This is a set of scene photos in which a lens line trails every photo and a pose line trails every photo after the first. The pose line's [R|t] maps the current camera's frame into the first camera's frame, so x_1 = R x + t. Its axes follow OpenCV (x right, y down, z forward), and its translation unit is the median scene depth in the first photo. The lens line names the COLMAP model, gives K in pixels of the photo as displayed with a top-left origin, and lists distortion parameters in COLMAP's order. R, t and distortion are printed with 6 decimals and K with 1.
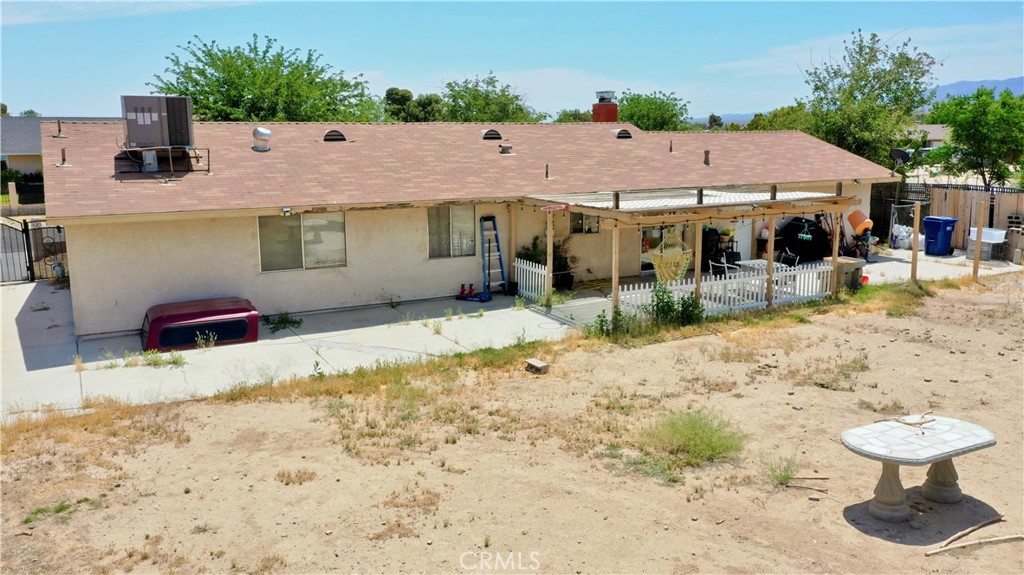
lens RADIAL K [[810.0, 0, 510.6], [0, 810.0, 285.7], [0, 0, 1]] dist [0.010211, -0.007929]
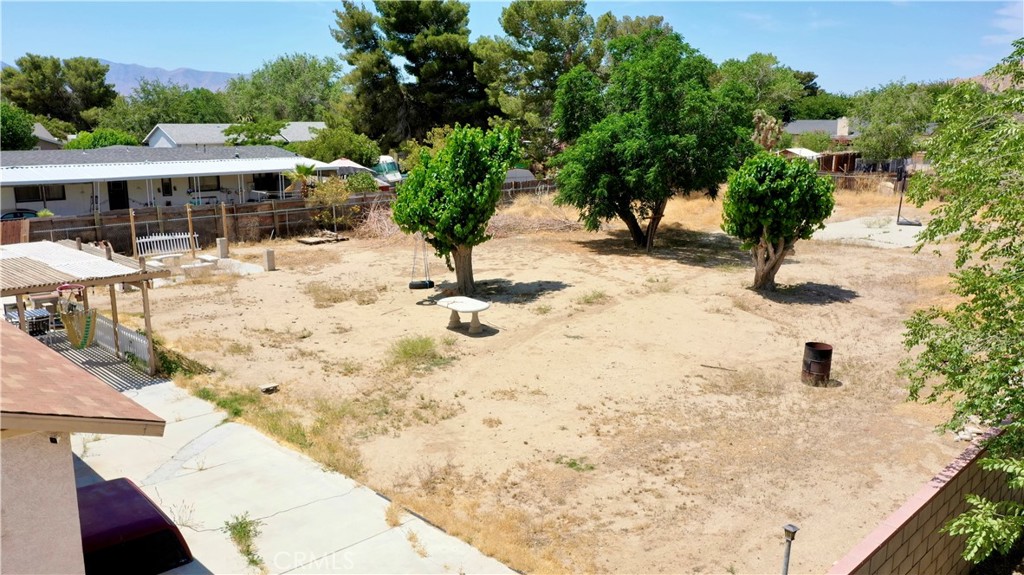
lens RADIAL K [[810.0, 0, 516.4], [0, 810.0, 286.3], [0, 0, 1]] dist [0.010211, -0.007929]
pose [[-0.280005, -0.186163, 0.941775, -0.998631], [0.178405, 0.953837, 0.241590, -0.234128], [-0.943275, 0.235664, -0.233867, 0.714829]]
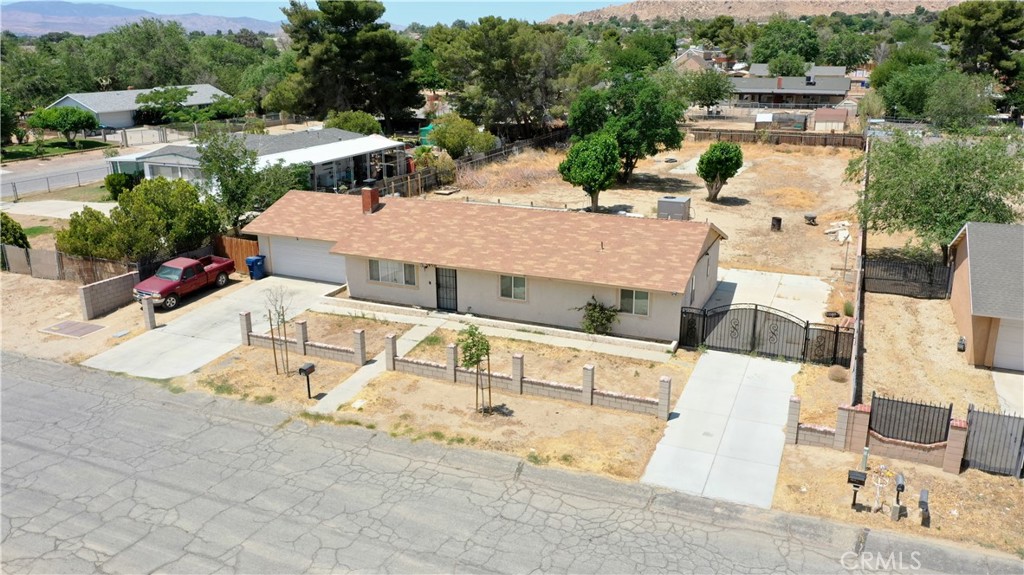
lens RADIAL K [[810.0, 0, 511.9], [0, 810.0, 285.9], [0, 0, 1]] dist [0.010211, -0.007929]
pose [[-0.612710, -0.220720, 0.758861, -1.882478], [0.152025, 0.909359, 0.387239, -0.931929], [-0.775548, 0.352631, -0.523619, 2.568972]]
